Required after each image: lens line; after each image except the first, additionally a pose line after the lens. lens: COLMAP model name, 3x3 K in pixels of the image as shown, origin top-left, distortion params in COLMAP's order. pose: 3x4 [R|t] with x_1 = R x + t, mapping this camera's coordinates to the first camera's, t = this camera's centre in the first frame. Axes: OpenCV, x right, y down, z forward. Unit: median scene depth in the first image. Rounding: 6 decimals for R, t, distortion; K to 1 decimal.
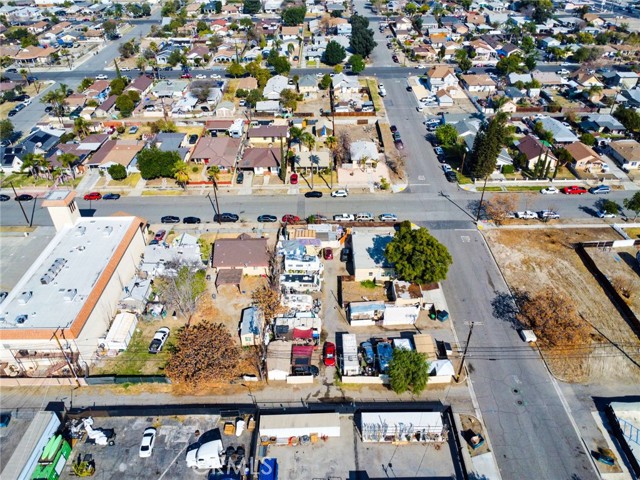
lens RADIAL K [[482.3, 0, 323.2], [0, 482.3, 241.5], [0, 0, 1]] dist [0.001604, -0.000905]
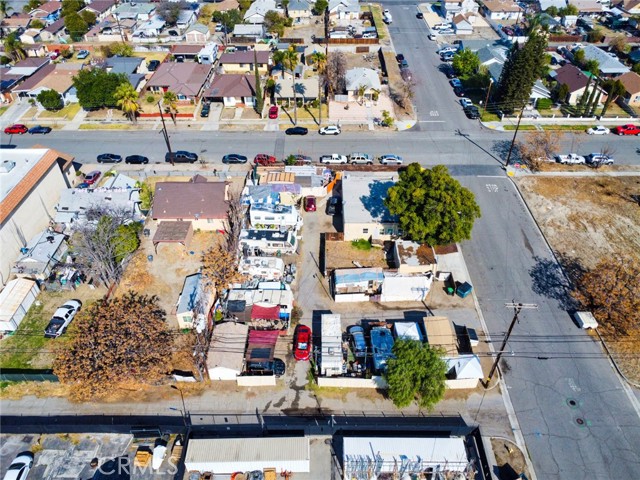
lens RADIAL K [[482.3, 0, 323.2], [0, 482.3, 241.5], [0, 0, 1]] dist [0.001604, -0.000905]
pose [[0.999885, 0.015072, -0.001778, 0.031775], [-0.014897, 0.997092, 0.074743, 0.026205], [0.002899, -0.074708, 0.997201, 0.236454]]
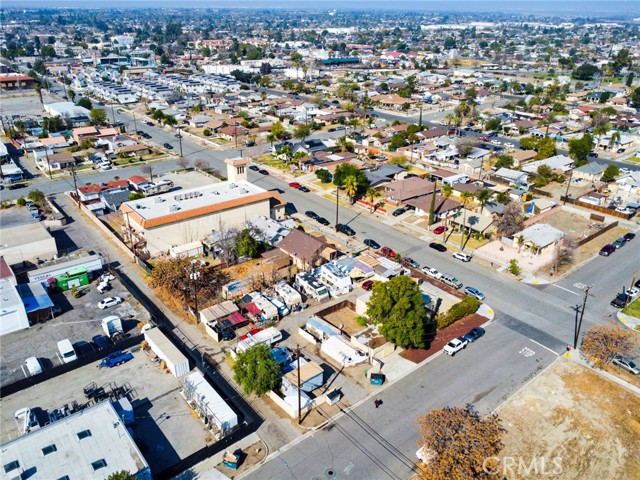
lens RADIAL K [[495.1, 0, 312.4], [0, 495.1, 239.7], [0, 0, 1]] dist [0.001237, -0.000875]
pose [[0.619055, 0.344647, -0.705683, 0.574288], [-0.466728, 0.884118, 0.022359, -0.021980], [0.631613, 0.315521, 0.708175, 0.202444]]
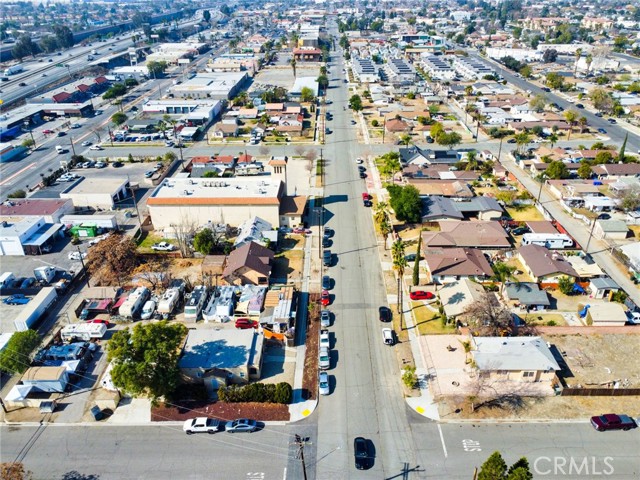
lens RADIAL K [[482.3, 0, 323.2], [0, 482.3, 241.5], [0, 0, 1]] dist [0.001604, -0.000905]
pose [[-0.018435, 0.483549, -0.875123, 0.666671], [-0.568446, 0.714977, 0.407034, -0.491848], [0.822514, 0.504964, 0.261691, 0.781758]]
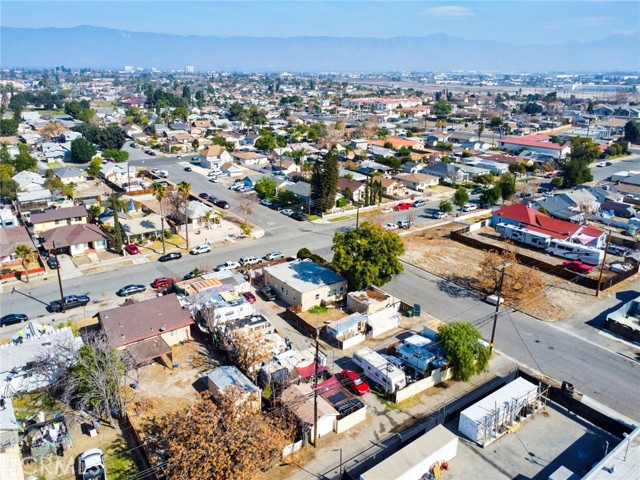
lens RADIAL K [[482.9, 0, 313.9], [0, 482.9, 238.7], [0, 0, 1]] dist [0.002933, 0.000350]
pose [[0.812253, -0.173834, 0.556801, -0.307044], [0.321769, 0.929719, -0.179132, 0.107256], [-0.486529, 0.324661, 0.811101, 0.270244]]
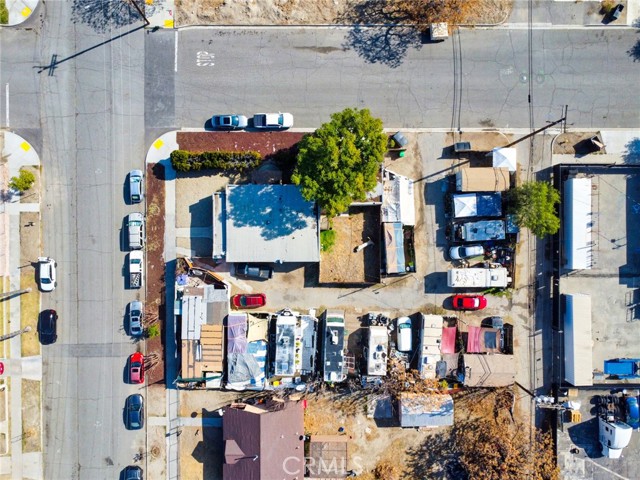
lens RADIAL K [[482.3, 0, 323.2], [0, 482.3, 241.5], [0, 0, 1]] dist [0.001604, -0.000905]
pose [[0.007665, -0.999970, -0.000783, 0.081871], [0.576929, 0.003783, 0.816785, -0.394211], [-0.816758, -0.006712, 0.576941, 0.561689]]
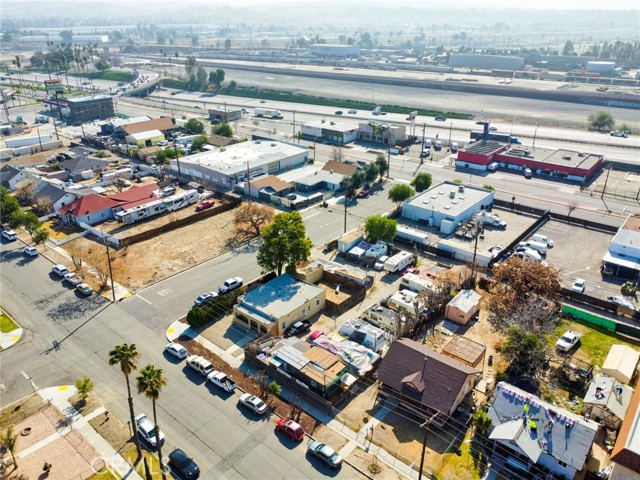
lens RADIAL K [[482.3, 0, 323.2], [0, 482.3, 241.5], [0, 0, 1]] dist [0.001604, -0.000905]
pose [[-0.759120, -0.264371, 0.594849, -0.366827], [0.386930, 0.551600, 0.738933, -0.552078], [-0.523471, 0.791104, -0.316437, 1.060208]]
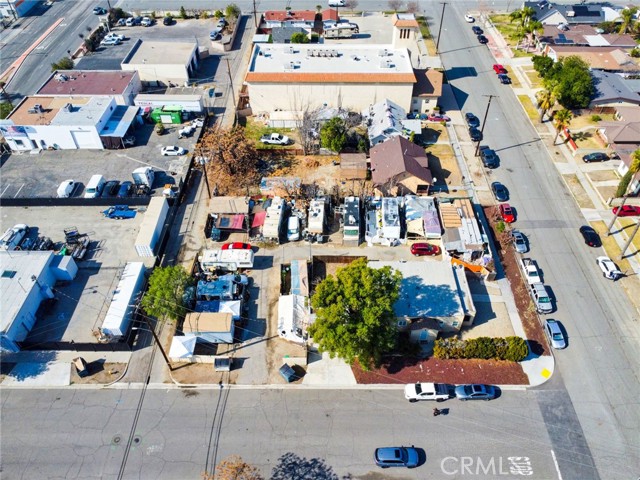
lens RADIAL K [[484.1, 0, 321.1], [0, 484.1, 248.9], [0, 0, 1]] dist [0.003632, 0.000881]
pose [[-0.017942, 0.715642, -0.698236, 0.480244], [-0.574506, 0.564174, 0.593001, -0.292179], [0.818303, 0.411781, 0.401019, 0.576503]]
